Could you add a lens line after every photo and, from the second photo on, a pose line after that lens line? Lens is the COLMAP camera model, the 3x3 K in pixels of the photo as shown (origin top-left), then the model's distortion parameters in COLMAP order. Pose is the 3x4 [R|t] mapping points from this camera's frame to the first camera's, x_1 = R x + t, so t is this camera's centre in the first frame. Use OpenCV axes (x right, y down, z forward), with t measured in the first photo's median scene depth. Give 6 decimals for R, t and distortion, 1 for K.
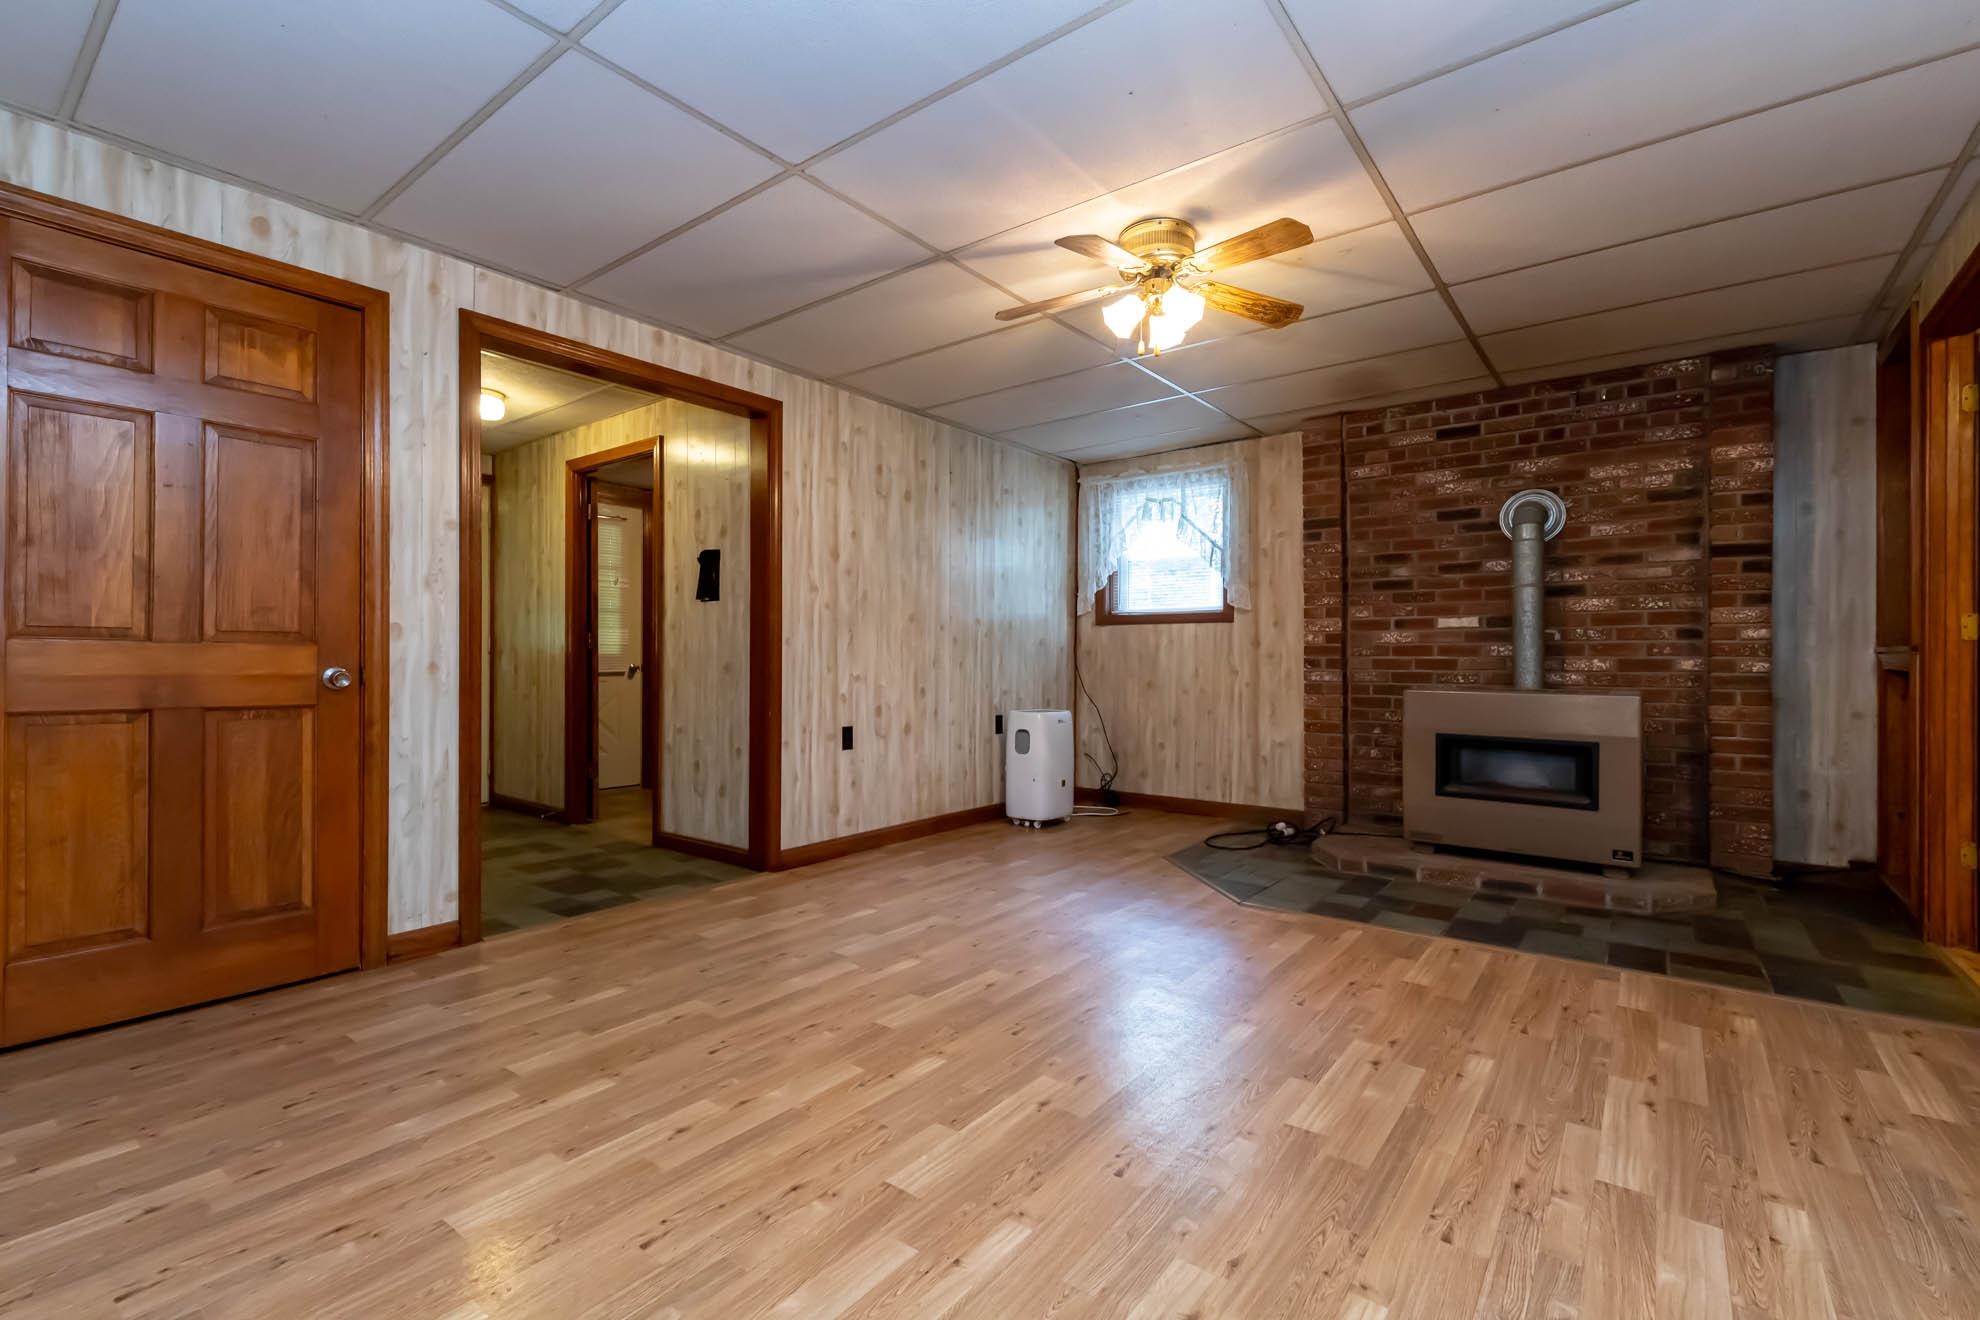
lens RADIAL K [[871.0, 0, 998.7], [0, 871.0, 659.1], [0, 0, 1]] dist [-0.002699, -0.000362]
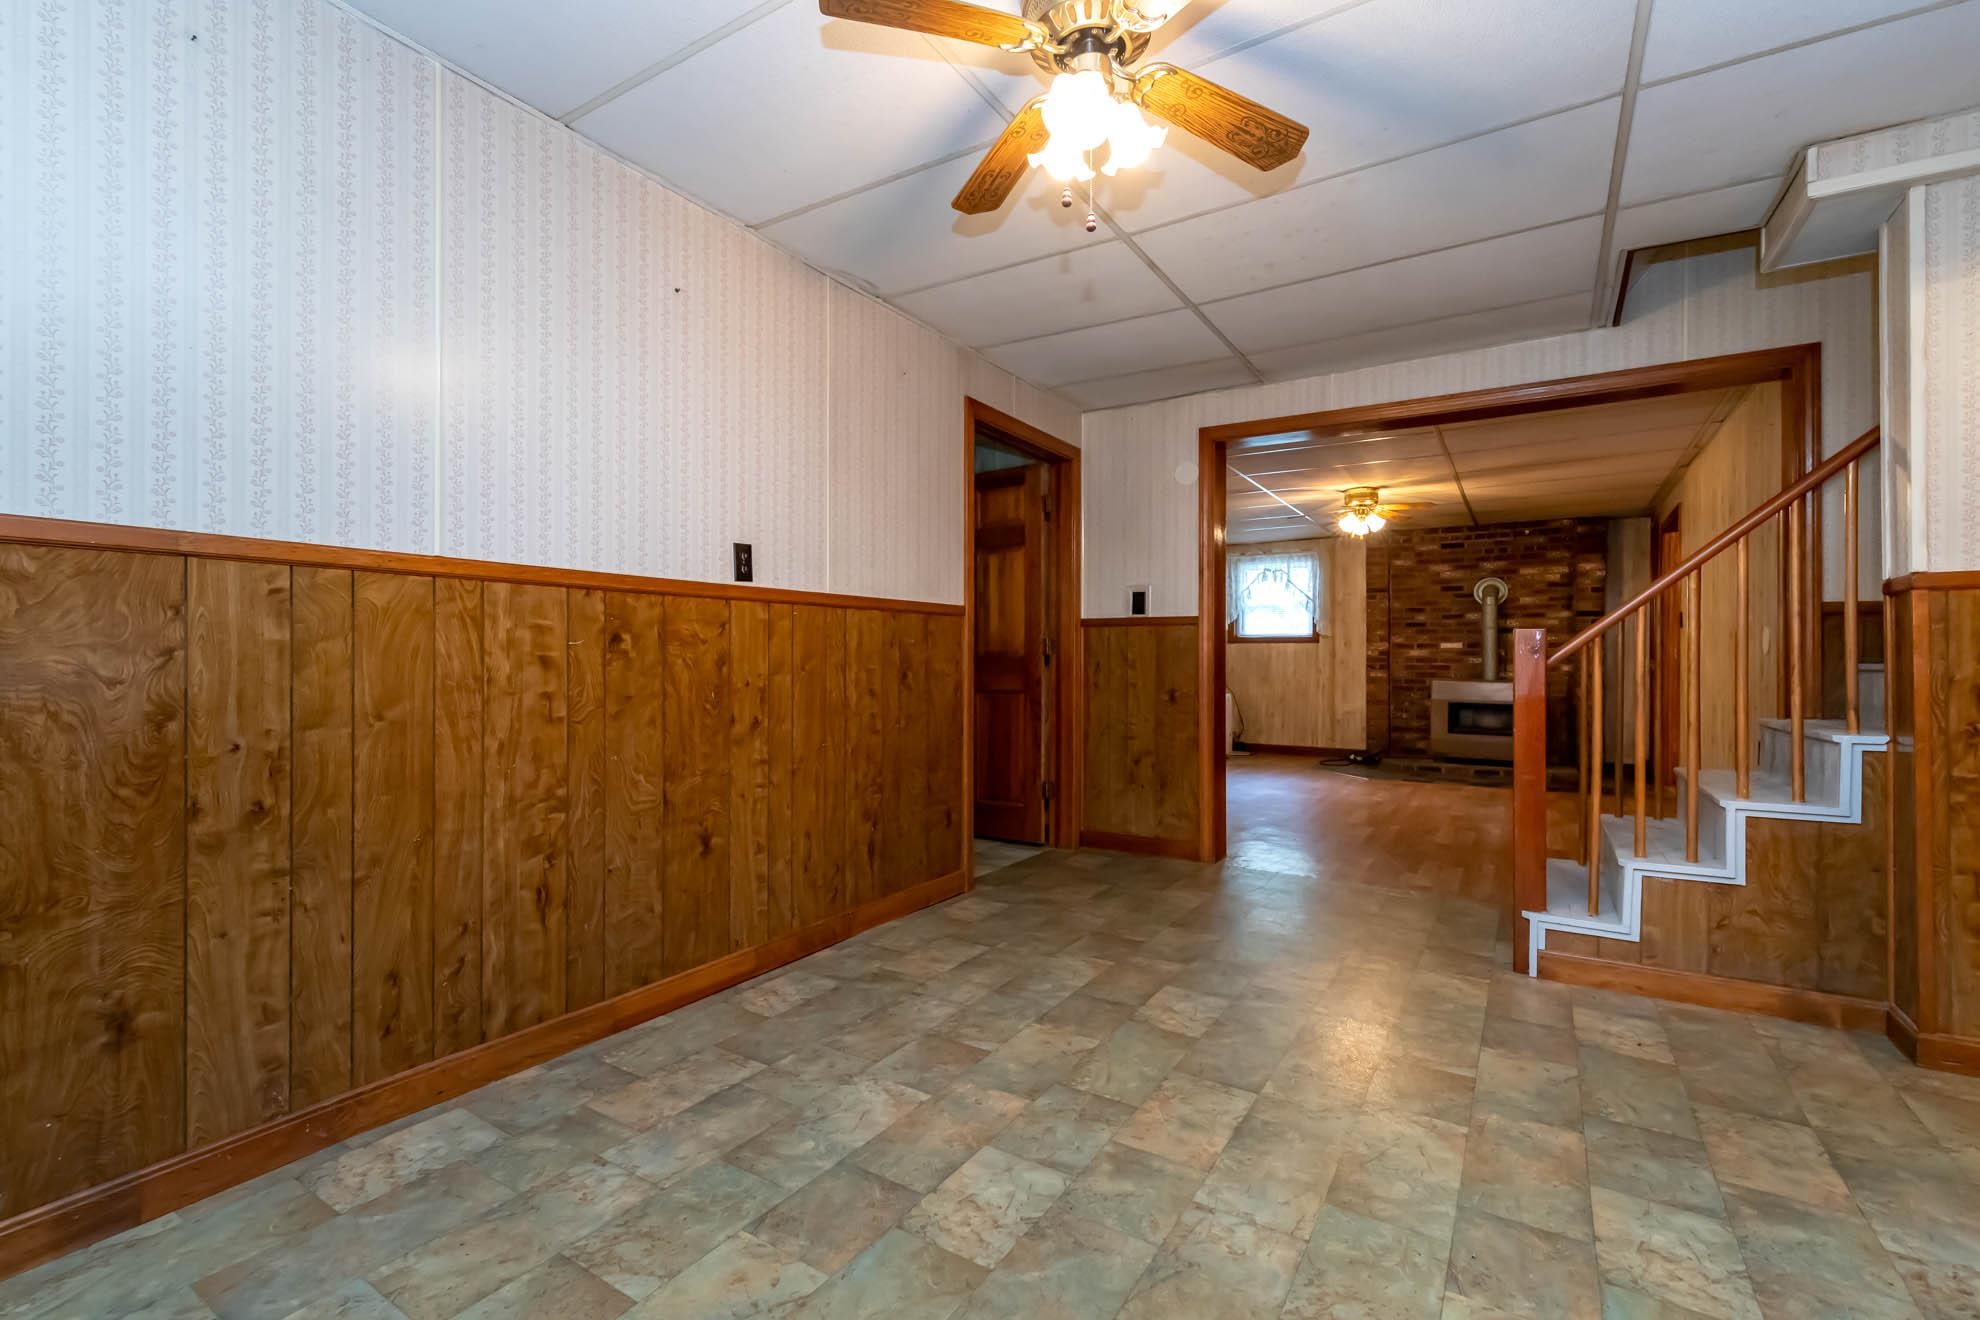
lens RADIAL K [[871.0, 0, 982.6], [0, 871.0, 661.1], [0, 0, 1]] dist [-0.002699, -0.000362]
pose [[0.996050, 0.004614, 0.088676, -0.651934], [-0.004819, 0.999986, 0.002102, -0.007293], [-0.088666, -0.002521, 0.996058, -0.790109]]
